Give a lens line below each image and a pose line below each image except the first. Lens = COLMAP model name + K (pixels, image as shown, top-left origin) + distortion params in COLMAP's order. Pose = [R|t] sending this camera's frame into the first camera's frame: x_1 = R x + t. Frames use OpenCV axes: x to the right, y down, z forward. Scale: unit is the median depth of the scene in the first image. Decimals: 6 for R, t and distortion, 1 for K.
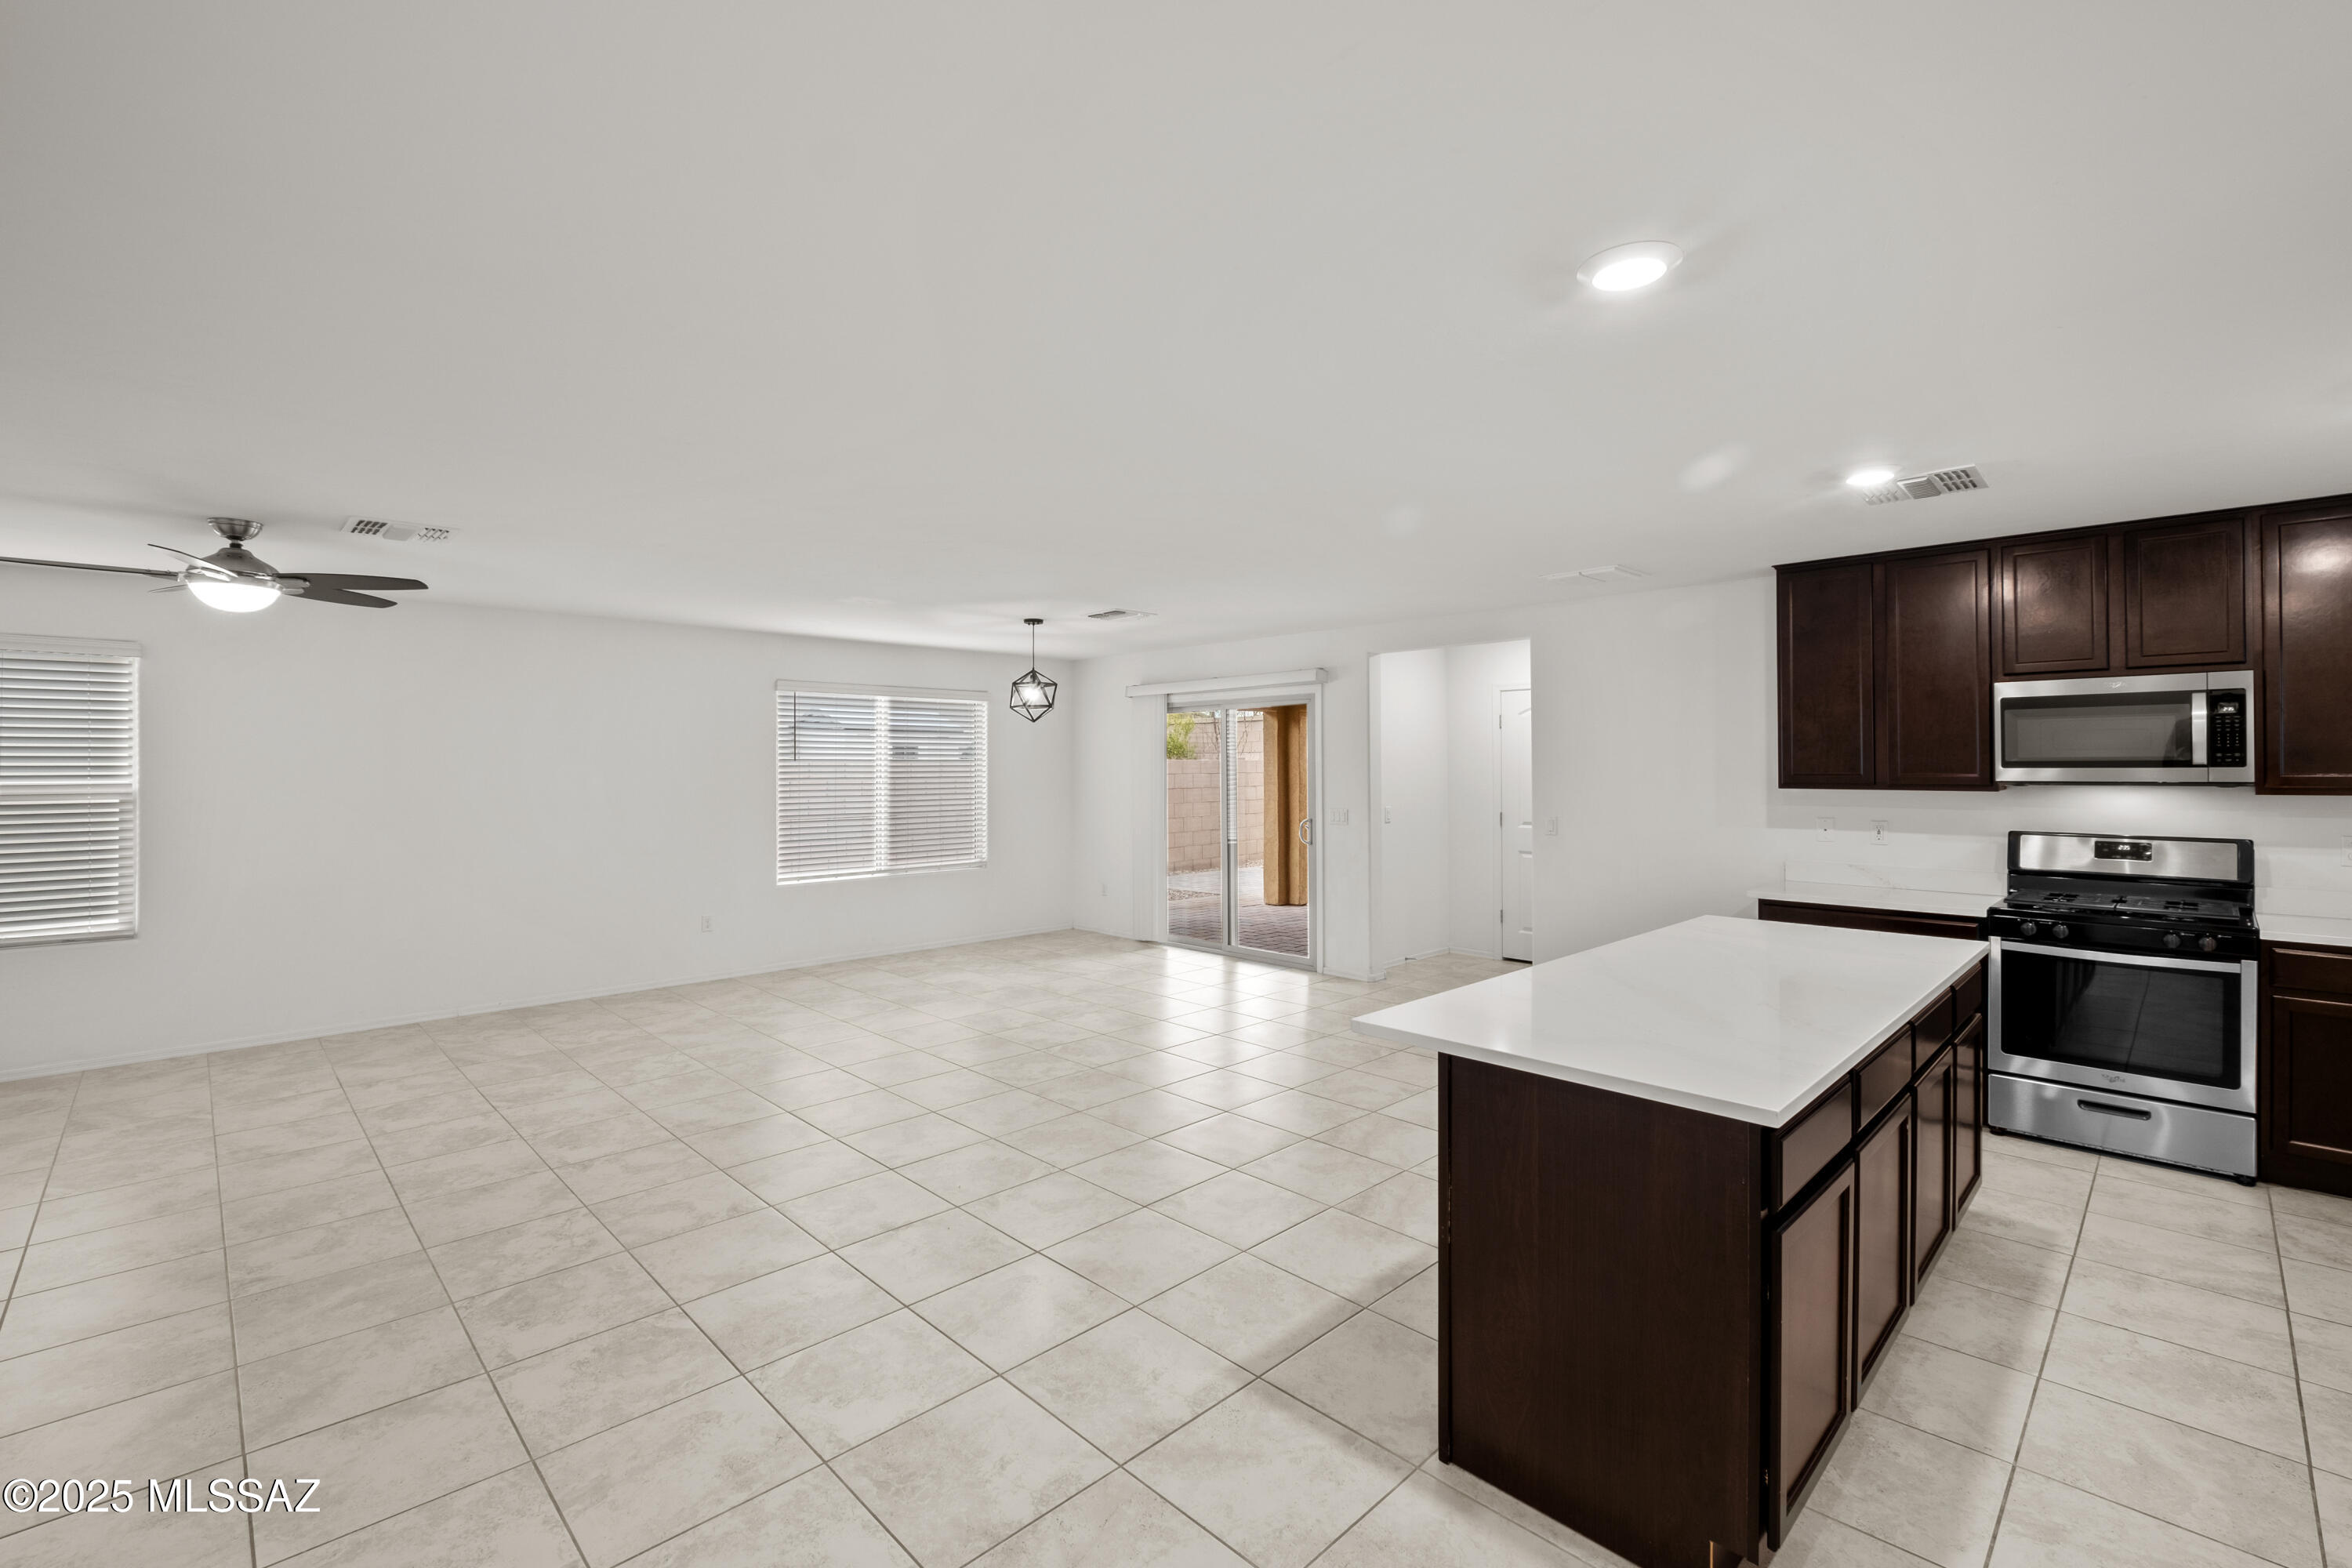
lens RADIAL K [[1020.5, 0, 1163.4], [0, 1020.5, 772.6], [0, 0, 1]] dist [-0.006589, 0.000189]
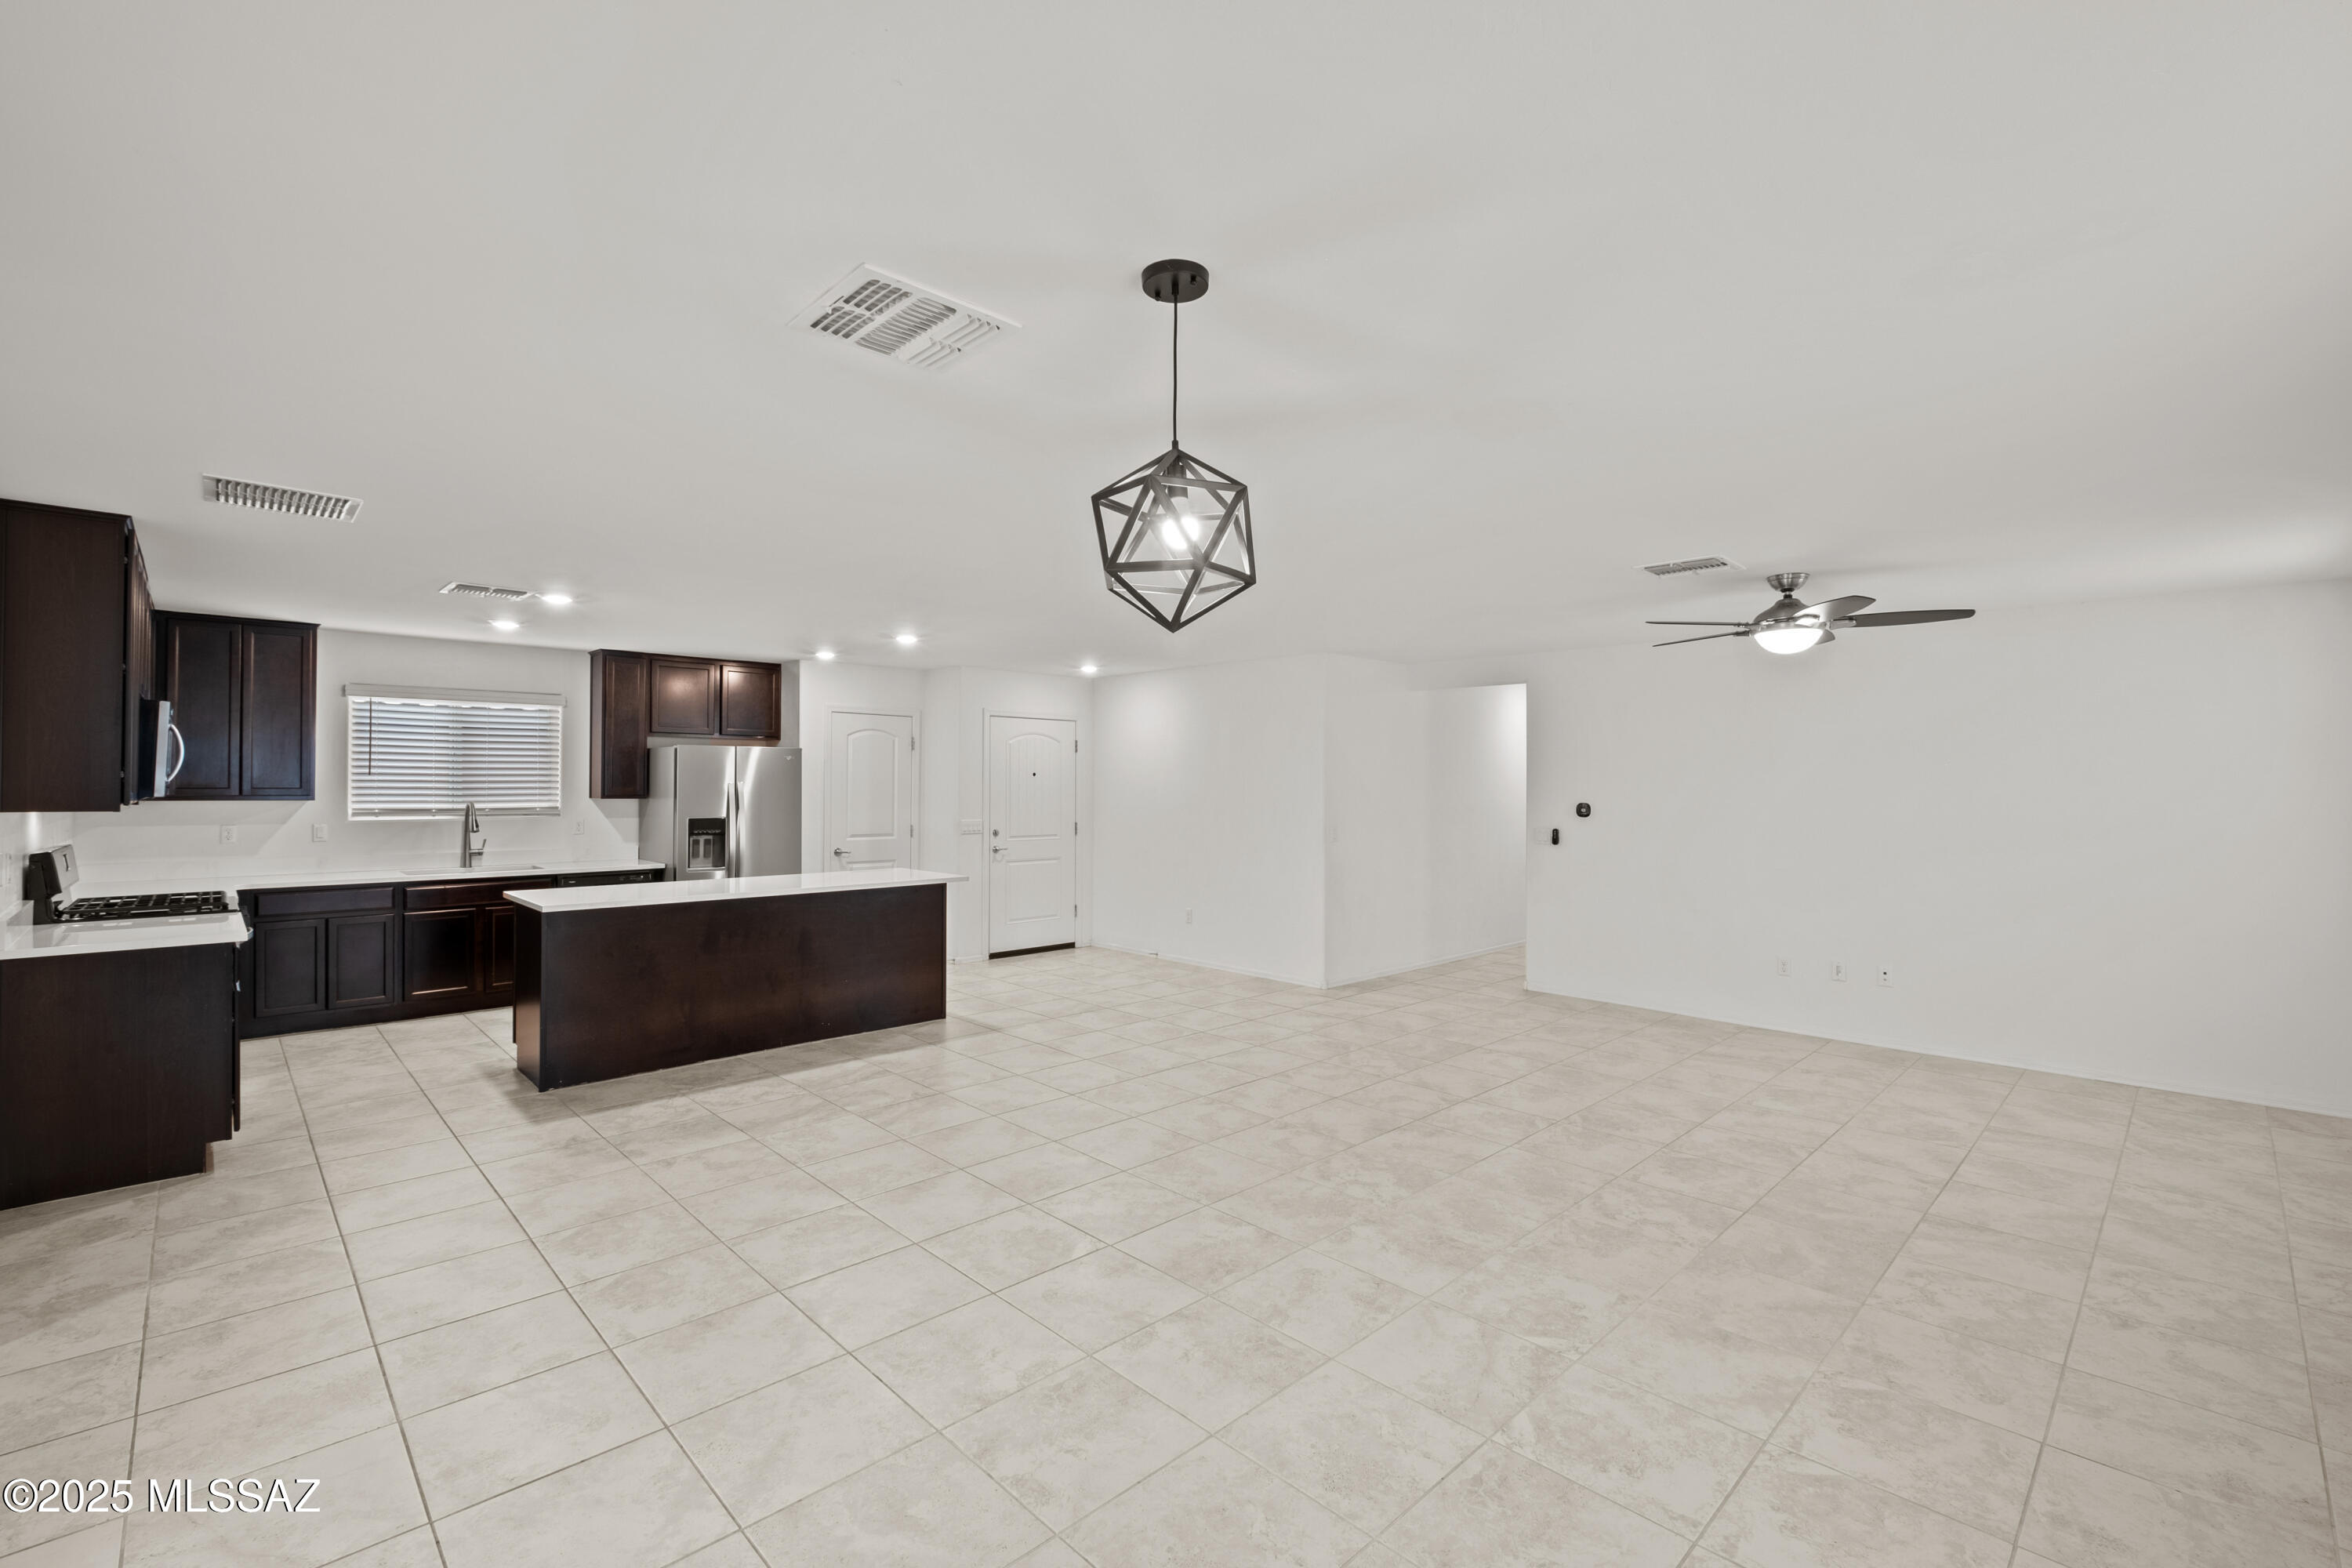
lens RADIAL K [[1013.7, 0, 1176.0], [0, 1013.7, 784.0], [0, 0, 1]] dist [-0.000252, -0.000171]
pose [[-0.999983, -0.005666, -0.001619, -0.199243], [-0.005676, 0.999965, 0.006187, -0.013434], [0.001584, 0.006196, -0.999980, 2.007718]]
